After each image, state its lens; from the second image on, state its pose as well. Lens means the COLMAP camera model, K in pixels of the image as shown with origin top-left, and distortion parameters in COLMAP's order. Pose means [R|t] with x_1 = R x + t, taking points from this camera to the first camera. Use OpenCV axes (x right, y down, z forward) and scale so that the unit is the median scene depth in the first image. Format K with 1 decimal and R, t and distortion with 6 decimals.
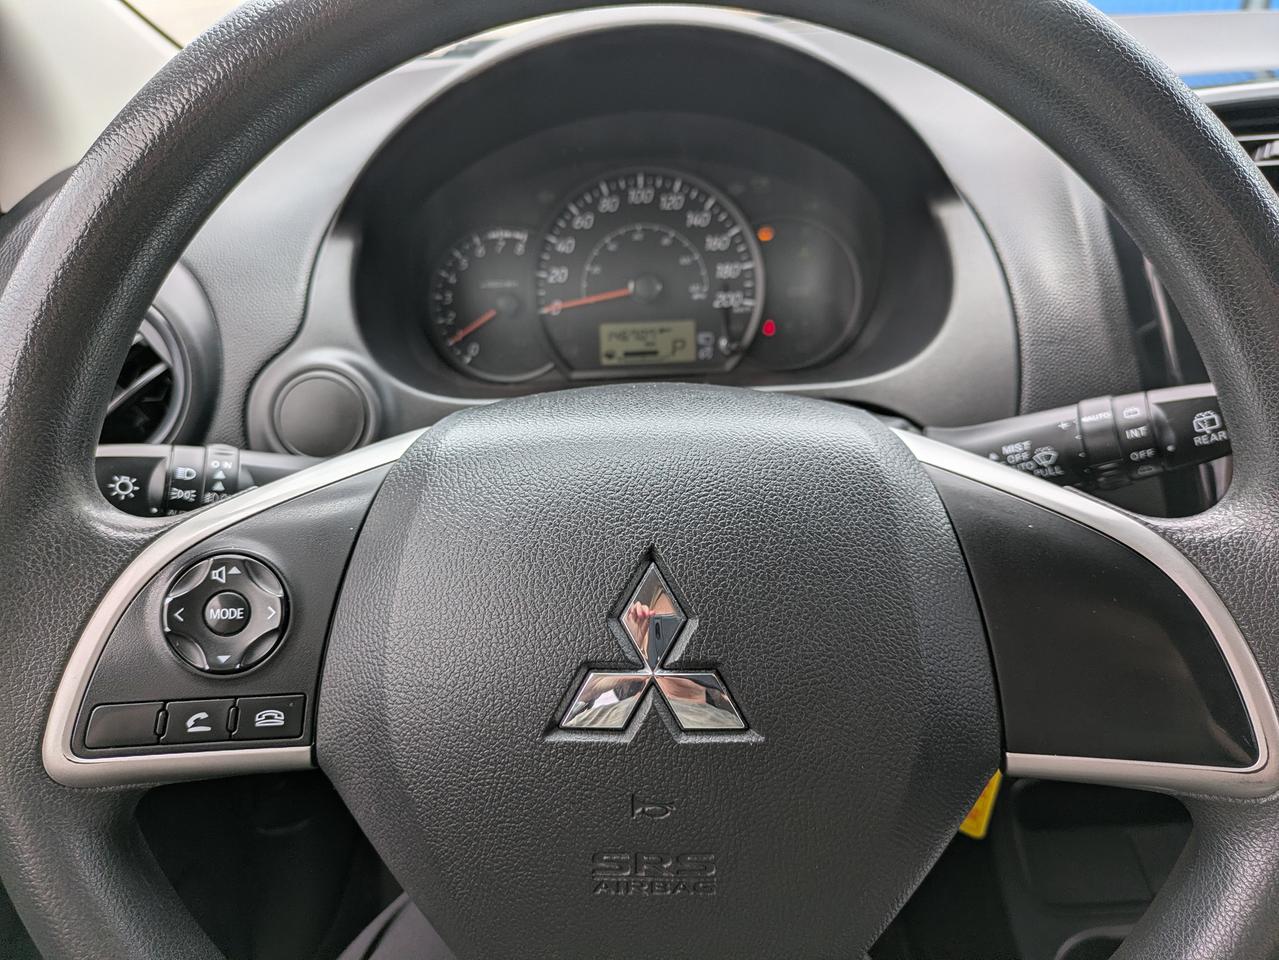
lens RADIAL K [[965.4, 0, 645.2], [0, 965.4, 467.2], [0, 0, 1]] dist [0.023112, 0.004844]
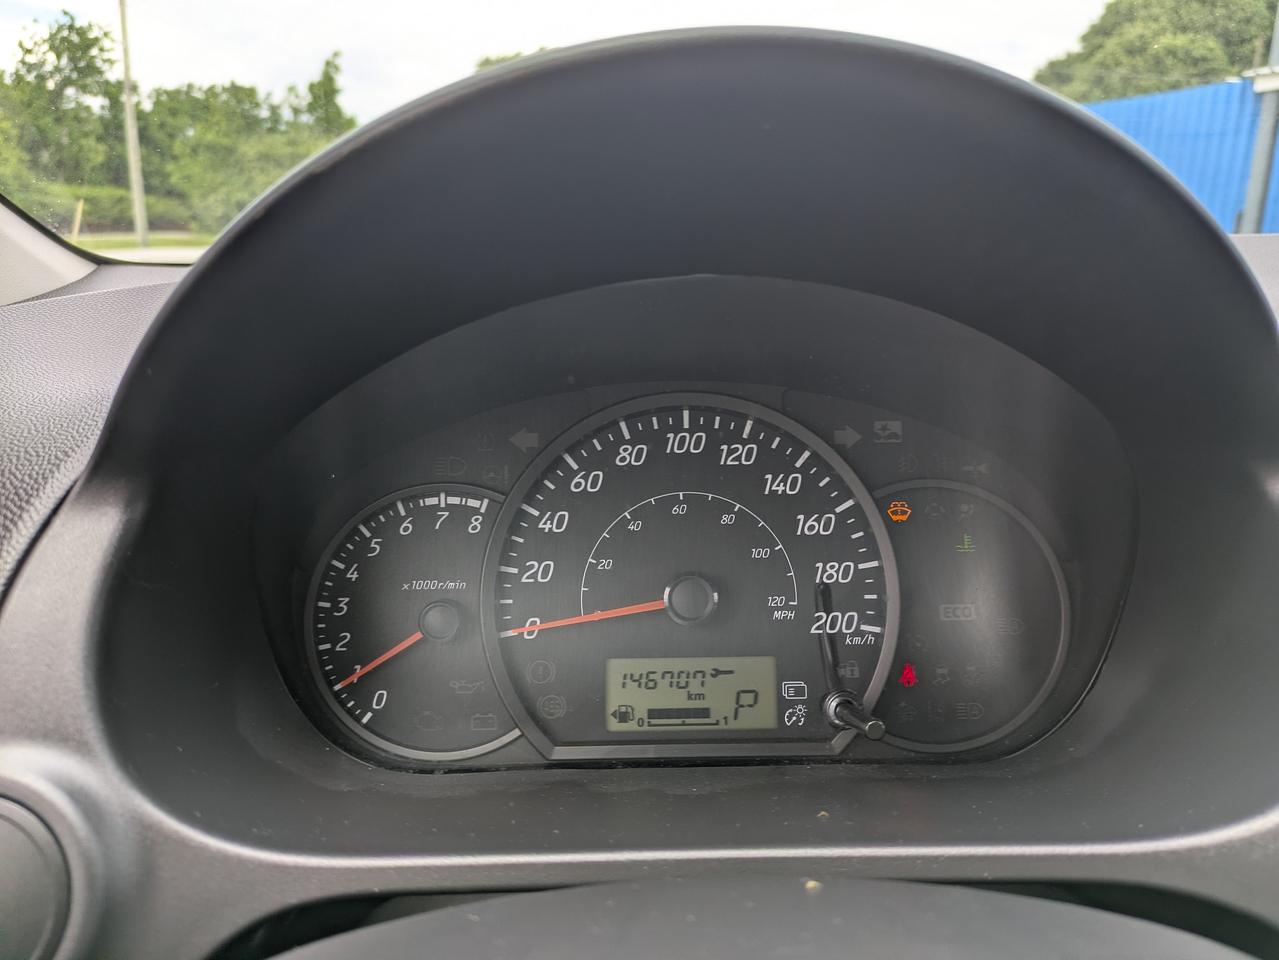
lens RADIAL K [[965.4, 0, 649.6], [0, 965.4, 475.5], [0, 0, 1]] dist [0.023112, 0.004844]
pose [[0.999577, 0.028761, -0.004399, -0.023476], [-0.028944, 0.967475, -0.251304, -0.112110], [-0.002971, 0.251325, 0.967898, 0.431951]]
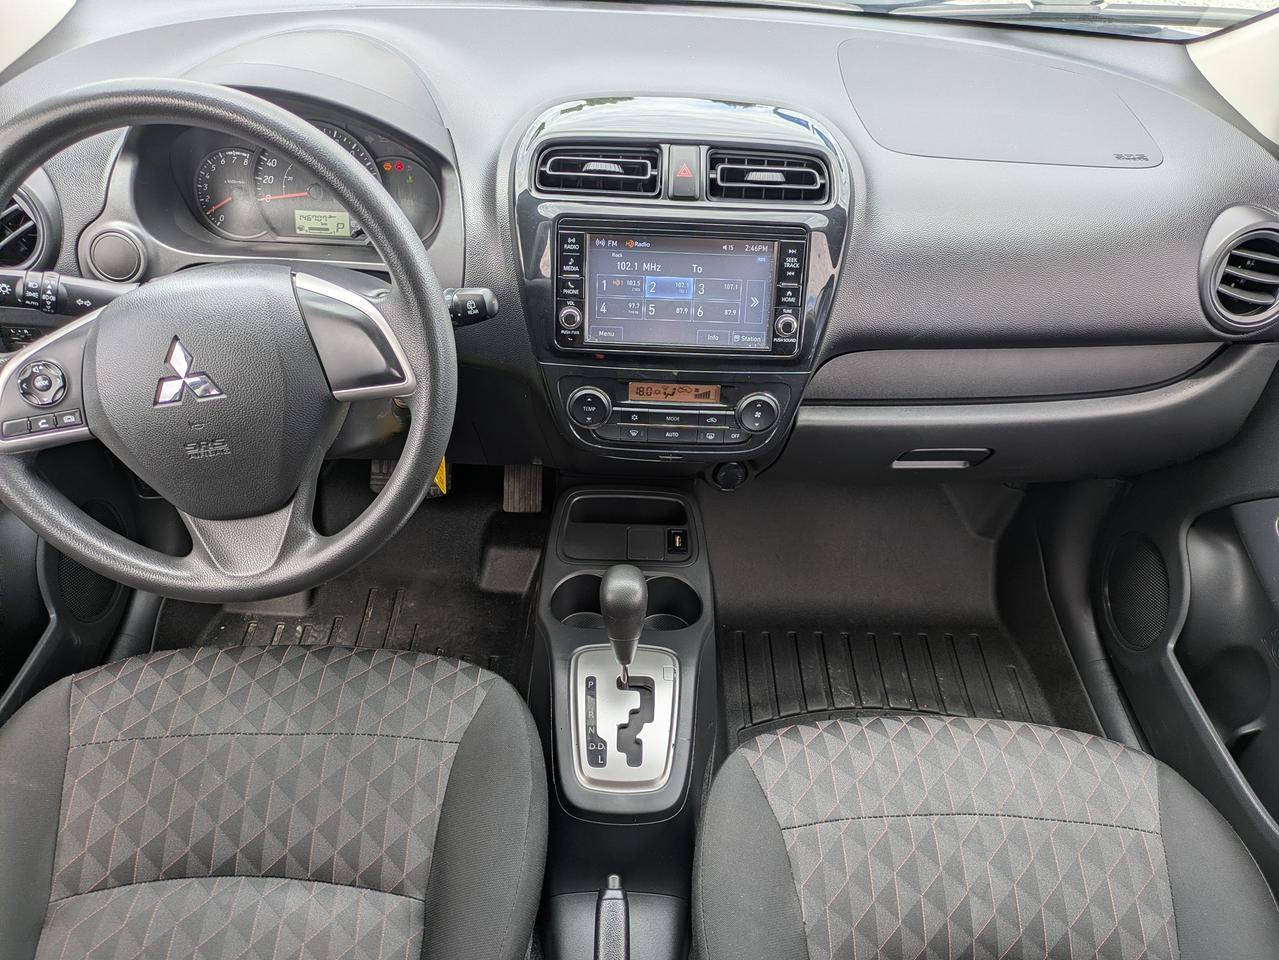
lens RADIAL K [[965.4, 0, 654.1], [0, 965.4, 487.0], [0, 0, 1]] dist [0.023112, 0.004844]
pose [[0.996111, 0.085987, 0.019203, 0.627495], [-0.088103, 0.970784, 0.223197, -0.111838], [0.000550, -0.224021, 0.974584, -0.858255]]
